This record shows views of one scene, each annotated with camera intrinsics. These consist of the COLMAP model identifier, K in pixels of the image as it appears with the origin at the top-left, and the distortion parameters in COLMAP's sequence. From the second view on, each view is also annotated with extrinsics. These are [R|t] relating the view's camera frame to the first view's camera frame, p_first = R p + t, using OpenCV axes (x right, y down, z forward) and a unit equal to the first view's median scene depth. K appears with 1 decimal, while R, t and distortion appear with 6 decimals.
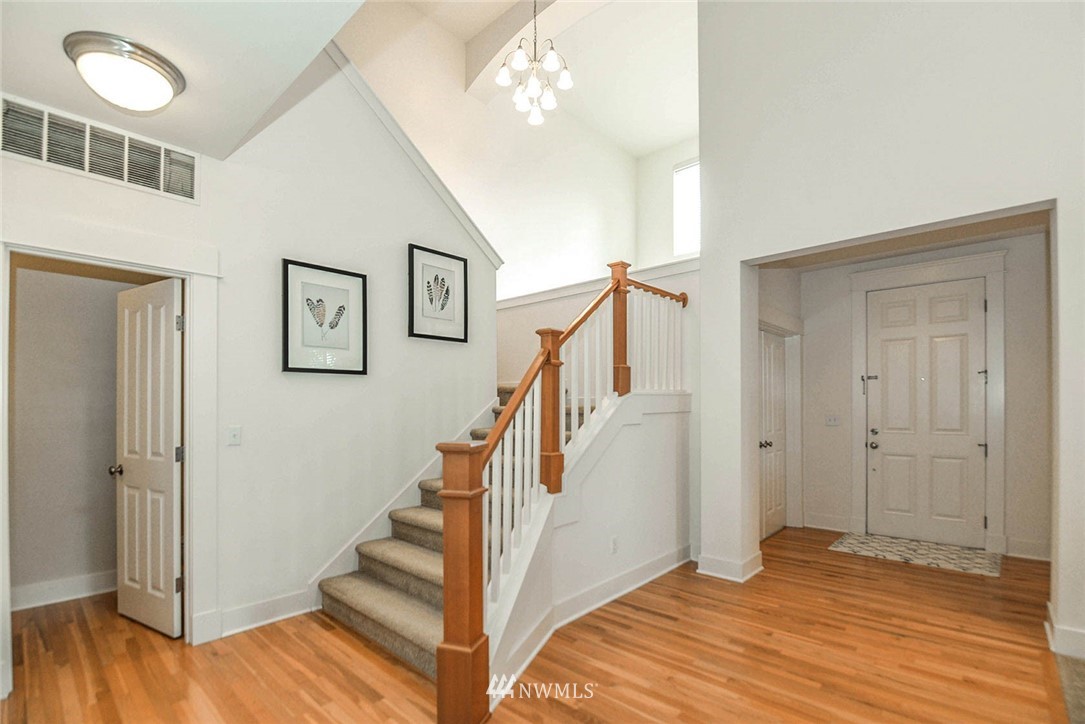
lens RADIAL K [[496.4, 0, 542.9], [0, 496.4, 406.0], [0, 0, 1]] dist [-0.001499, -0.000417]
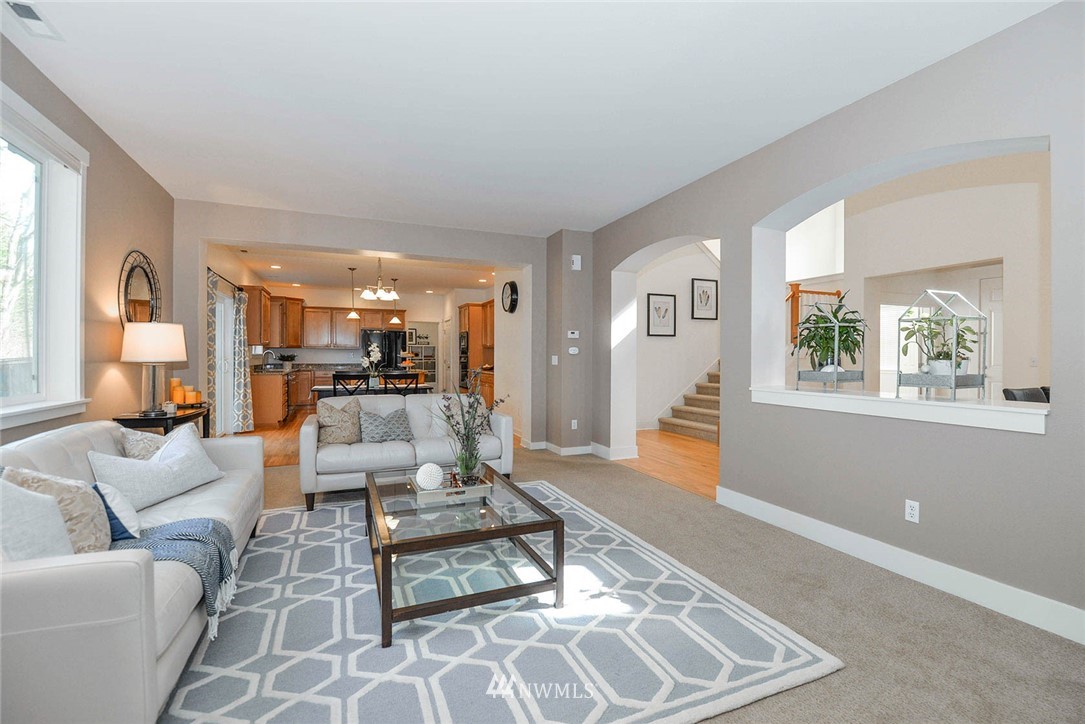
lens RADIAL K [[480.0, 0, 542.5], [0, 480.0, 362.0], [0, 0, 1]] dist [0.000639, -0.007721]
pose [[0.902247, 0.012944, -0.431026, 0.069323], [-0.007507, 0.999869, 0.014312, 0.032577], [0.431155, -0.009677, 0.902226, -1.384055]]
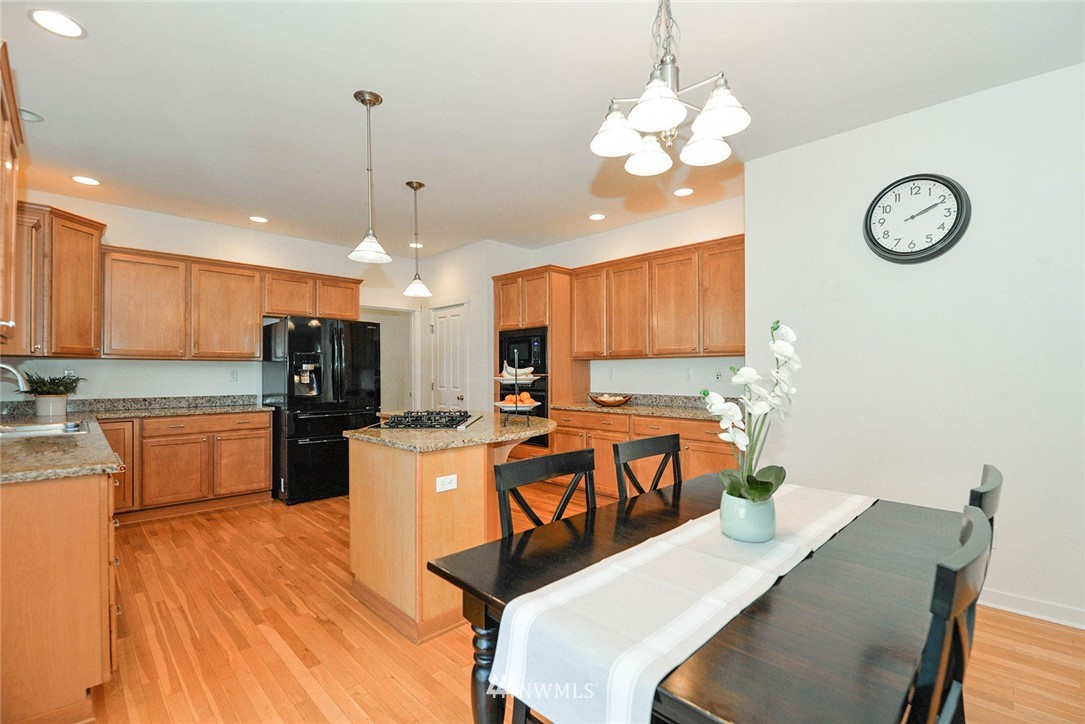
lens RADIAL K [[469.8, 0, 539.1], [0, 469.8, 370.6], [0, 0, 1]] dist [0.000793, -0.008899]
pose [[0.998712, 0.002332, -0.050676, -1.602970], [-0.002439, 0.999995, -0.002052, 0.027990], [0.050671, 0.002173, 0.998713, -0.289470]]
